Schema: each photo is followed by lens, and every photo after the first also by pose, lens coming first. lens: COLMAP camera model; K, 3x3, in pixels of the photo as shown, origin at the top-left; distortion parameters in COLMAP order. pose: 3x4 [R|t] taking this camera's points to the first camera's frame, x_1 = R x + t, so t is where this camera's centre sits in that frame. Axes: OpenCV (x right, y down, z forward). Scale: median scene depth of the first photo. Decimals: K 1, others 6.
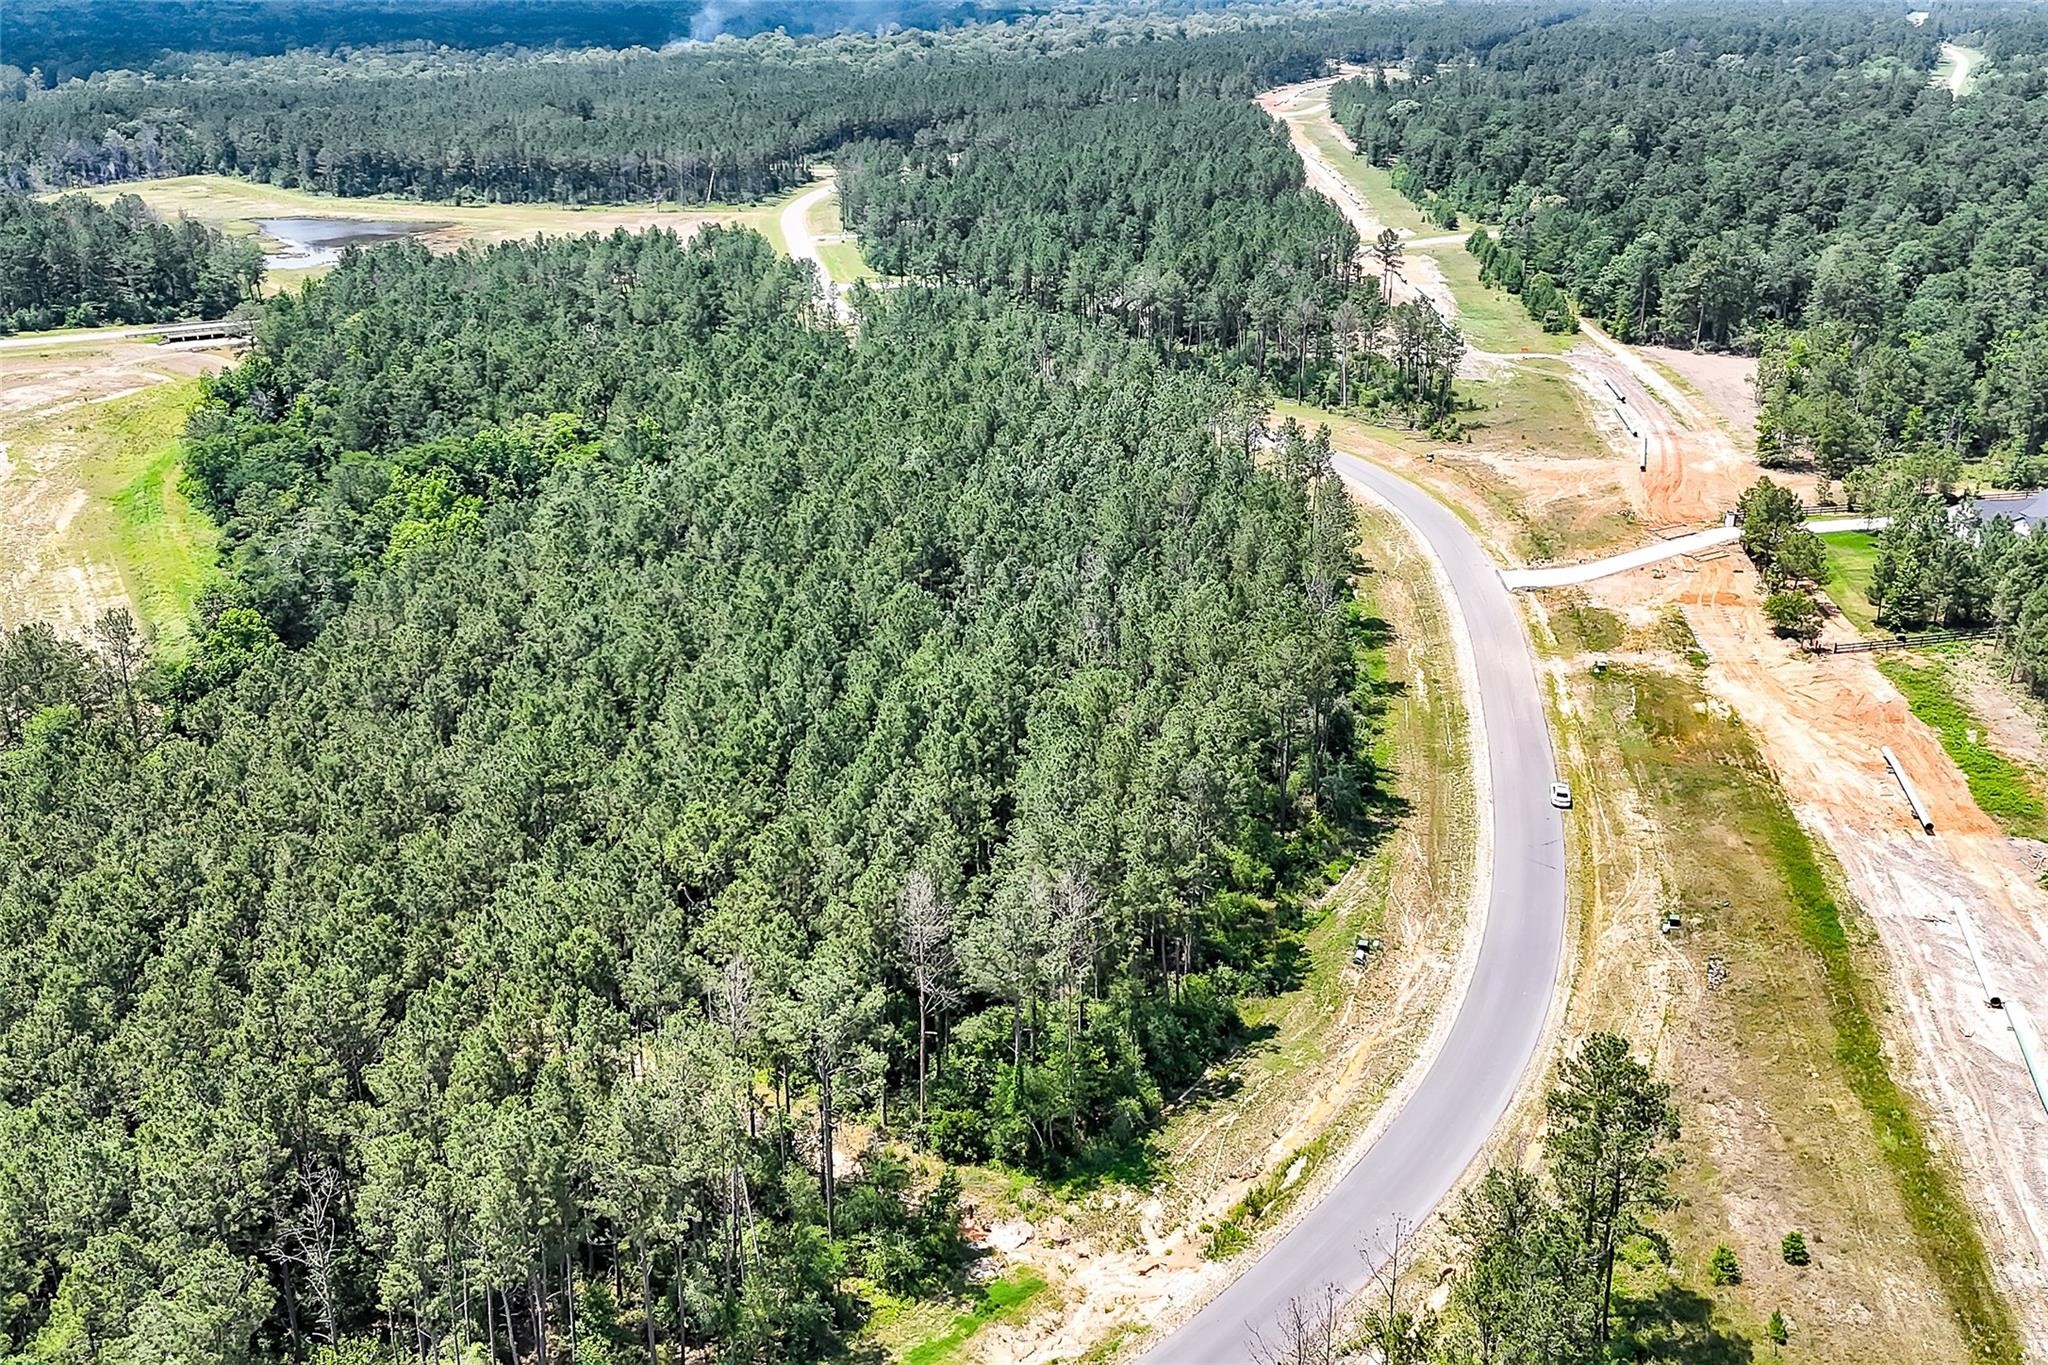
lens RADIAL K [[1763.8, 0, 1008.5], [0, 1763.8, 670.5], [0, 0, 1]] dist [0.077449, -0.092214]
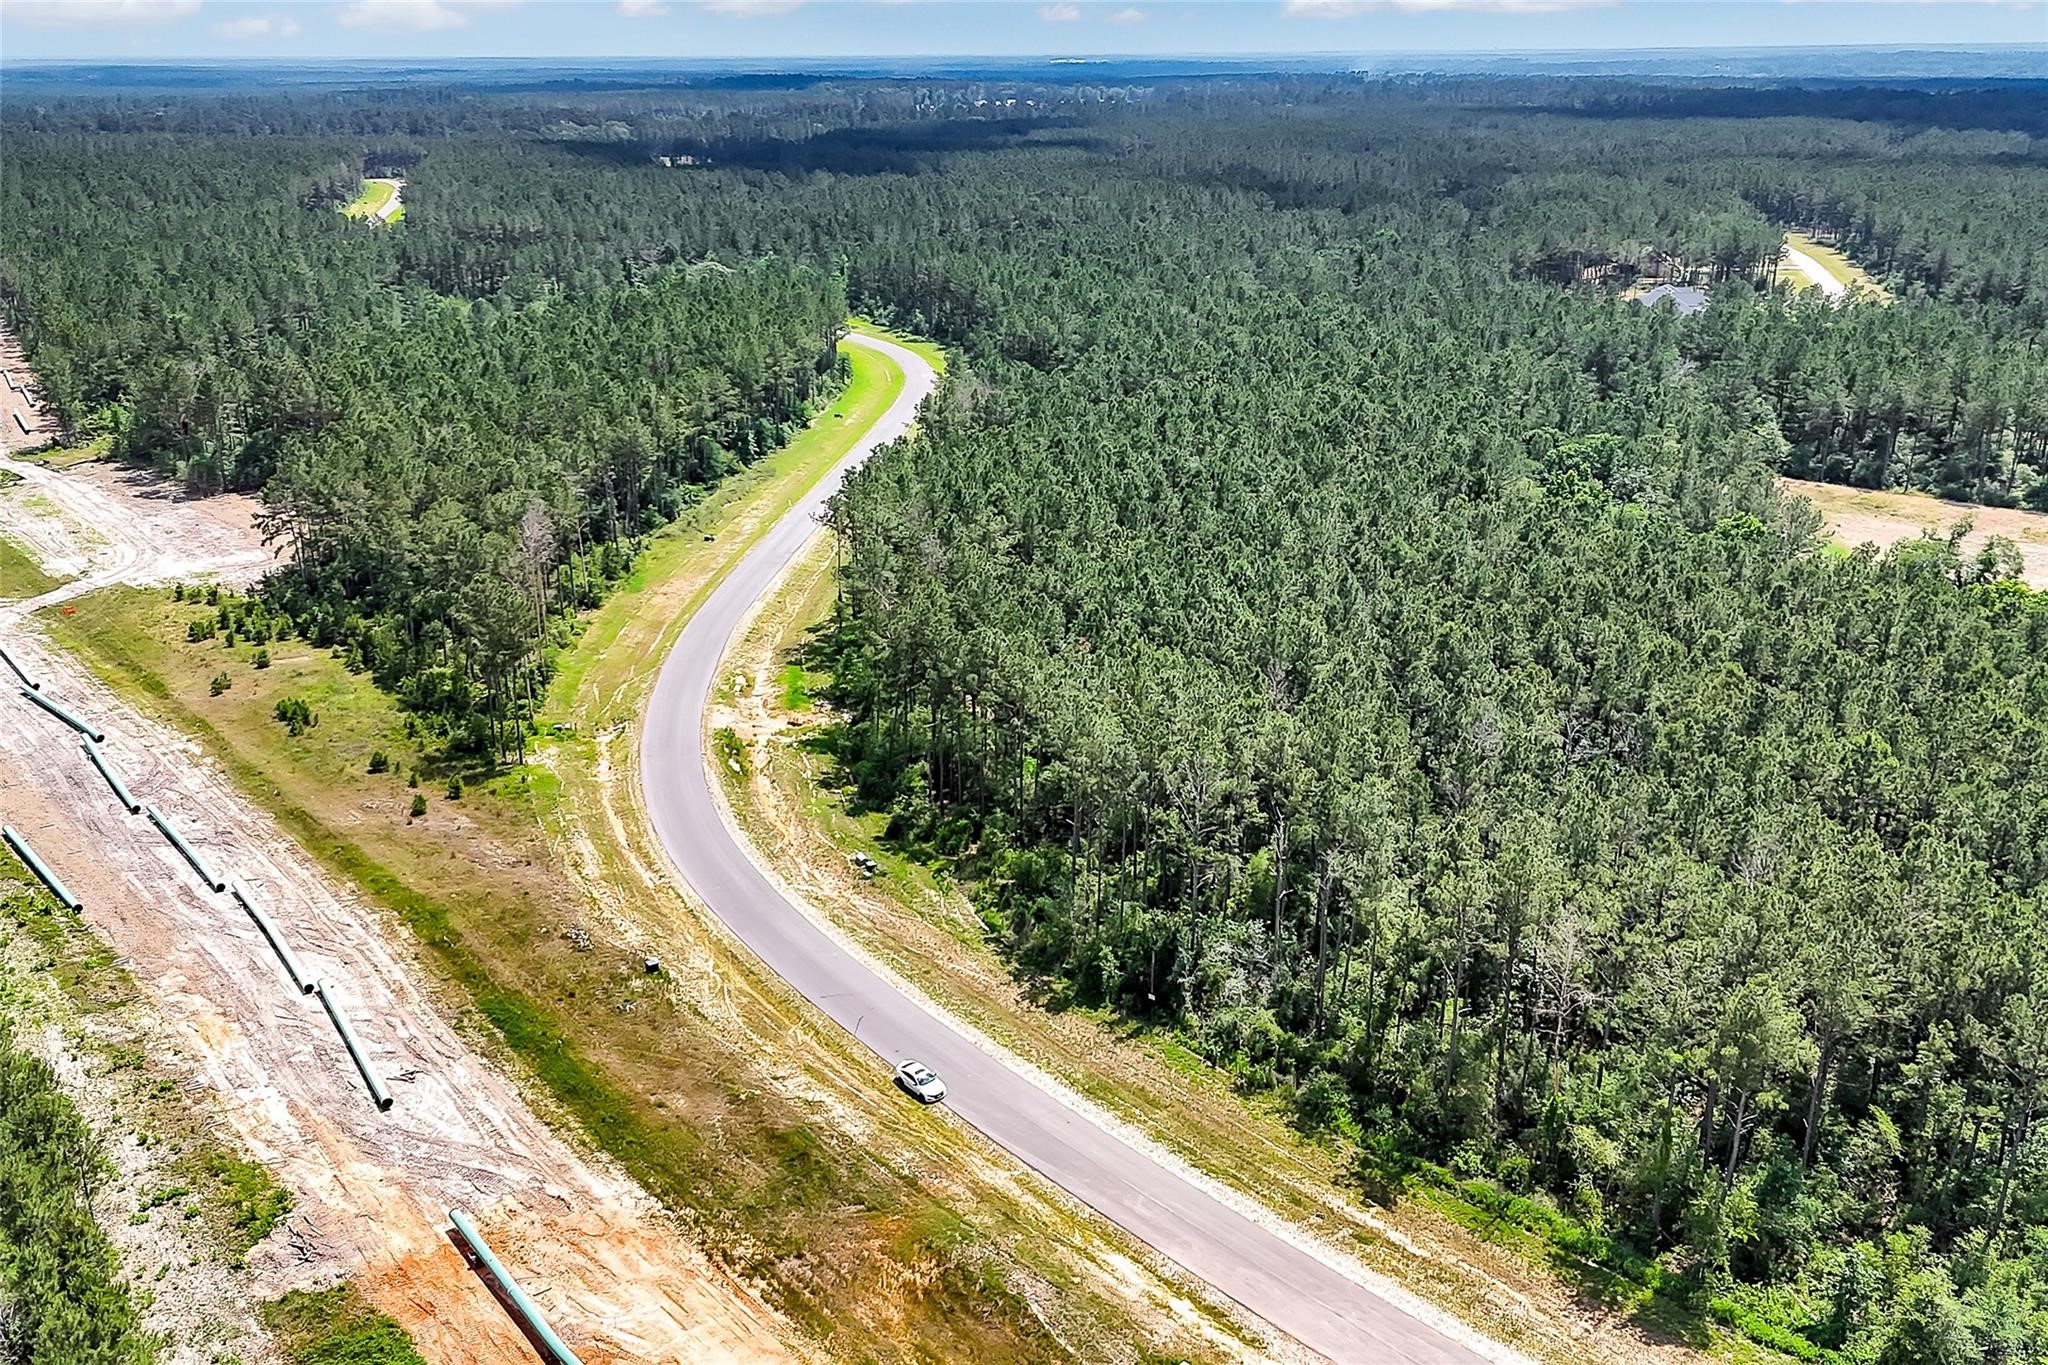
lens RADIAL K [[1763.8, 0, 1012.9], [0, 1763.8, 696.9], [0, 0, 1]] dist [0.077449, -0.092214]
pose [[-0.625541, 0.276445, -0.729573, 0.796502], [-0.278213, 0.794606, 0.539629, -0.466640], [0.728901, 0.540537, -0.420148, 1.296496]]
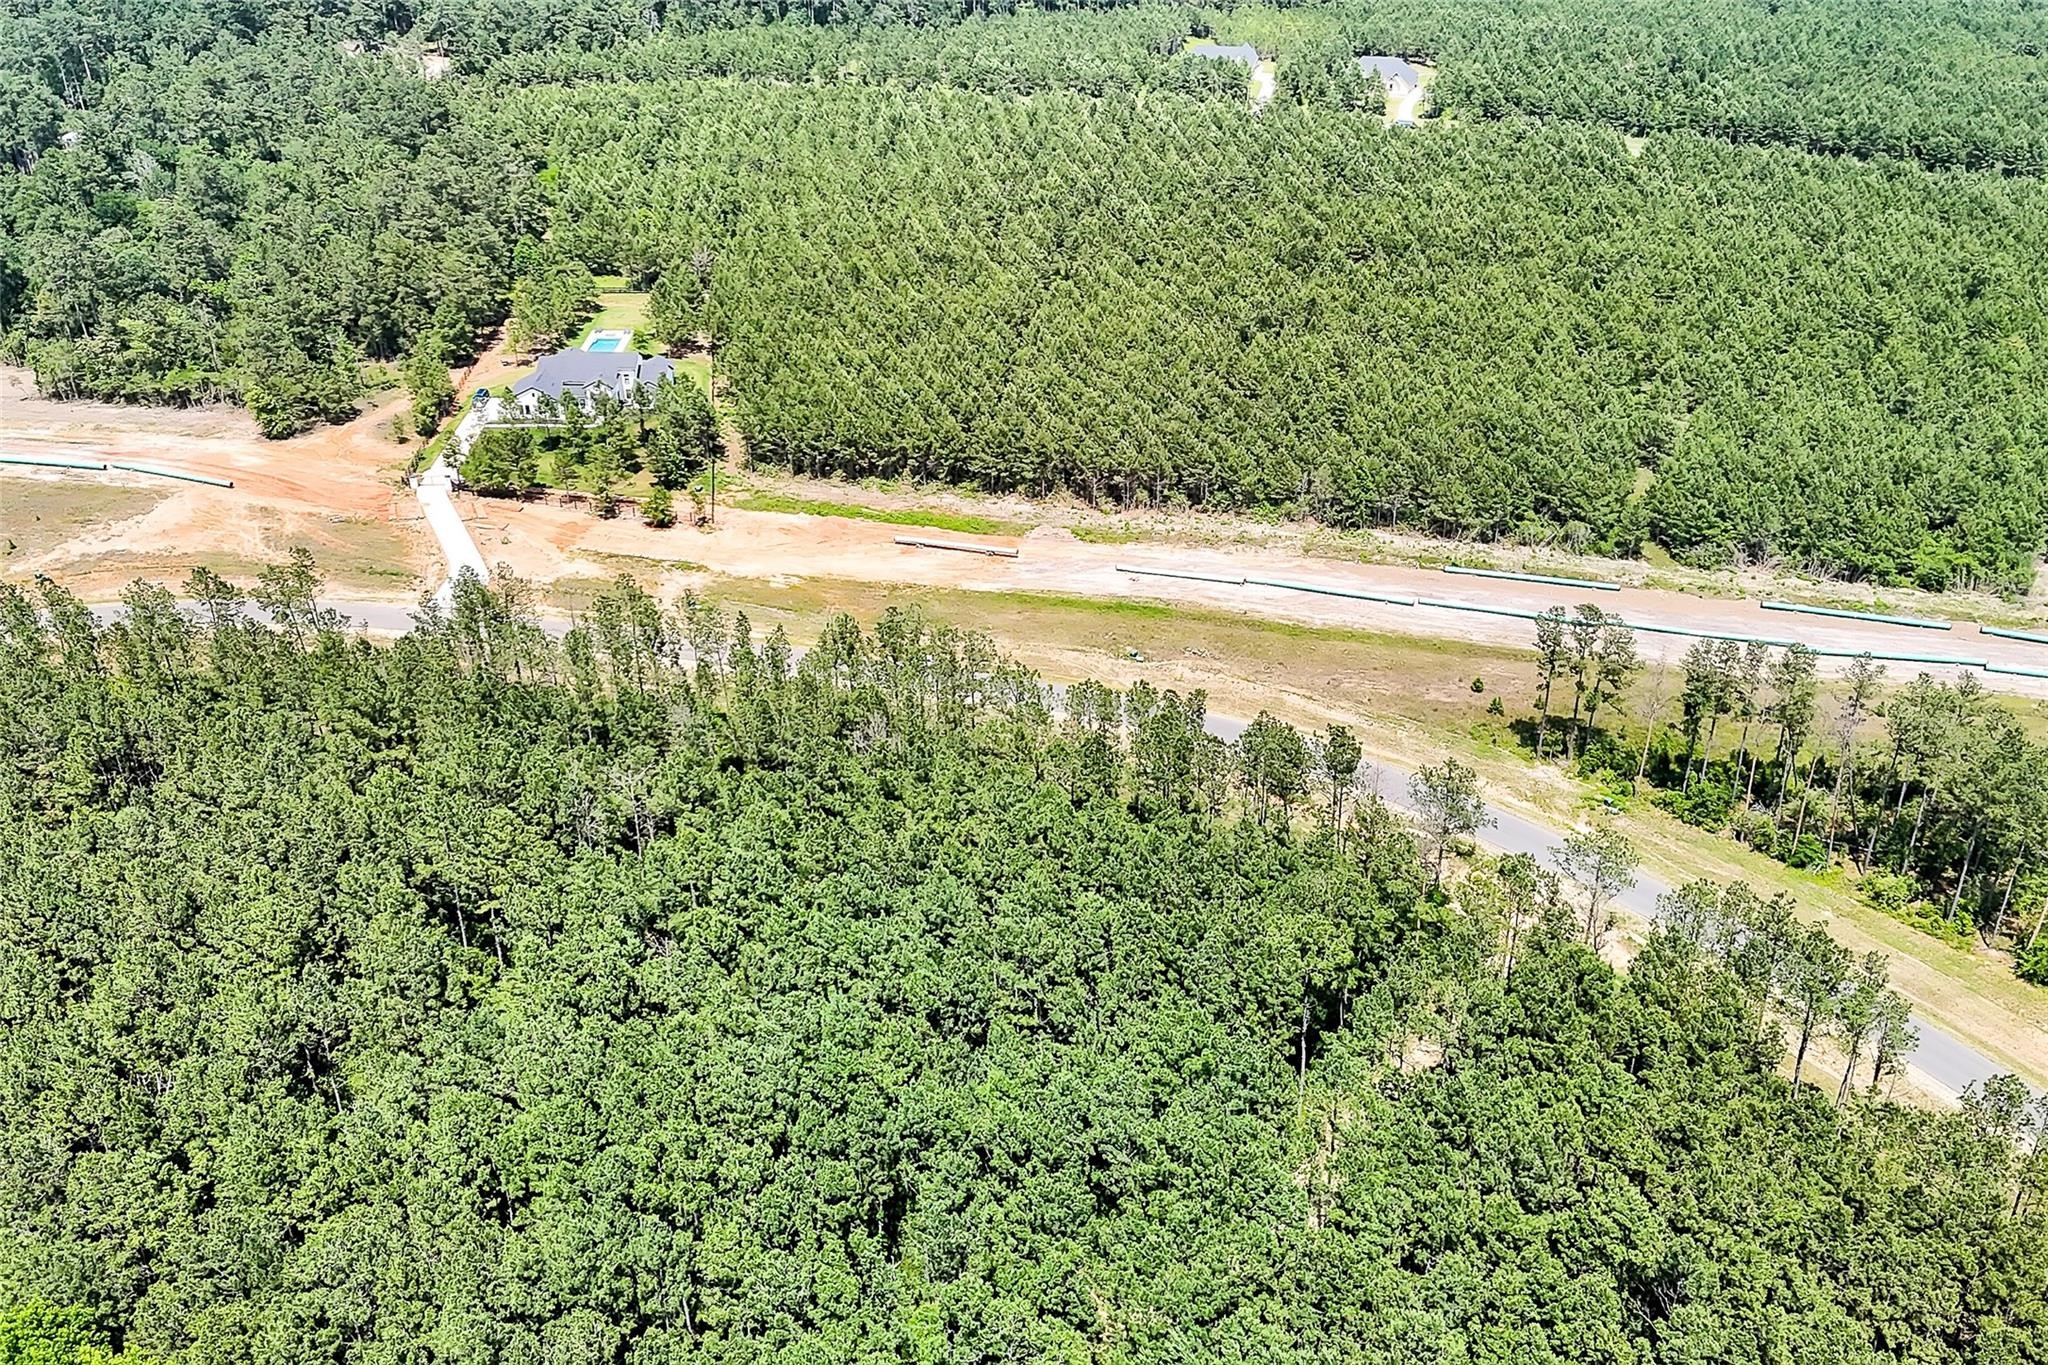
lens RADIAL K [[1763.8, 0, 1015.8], [0, 1763.8, 685.0], [0, 0, 1]] dist [0.077449, -0.092214]
pose [[0.053716, -0.479430, 0.875934, -0.837525], [0.372636, 0.823457, 0.427856, -0.452146], [-0.926421, 0.303422, 0.222886, 0.685065]]
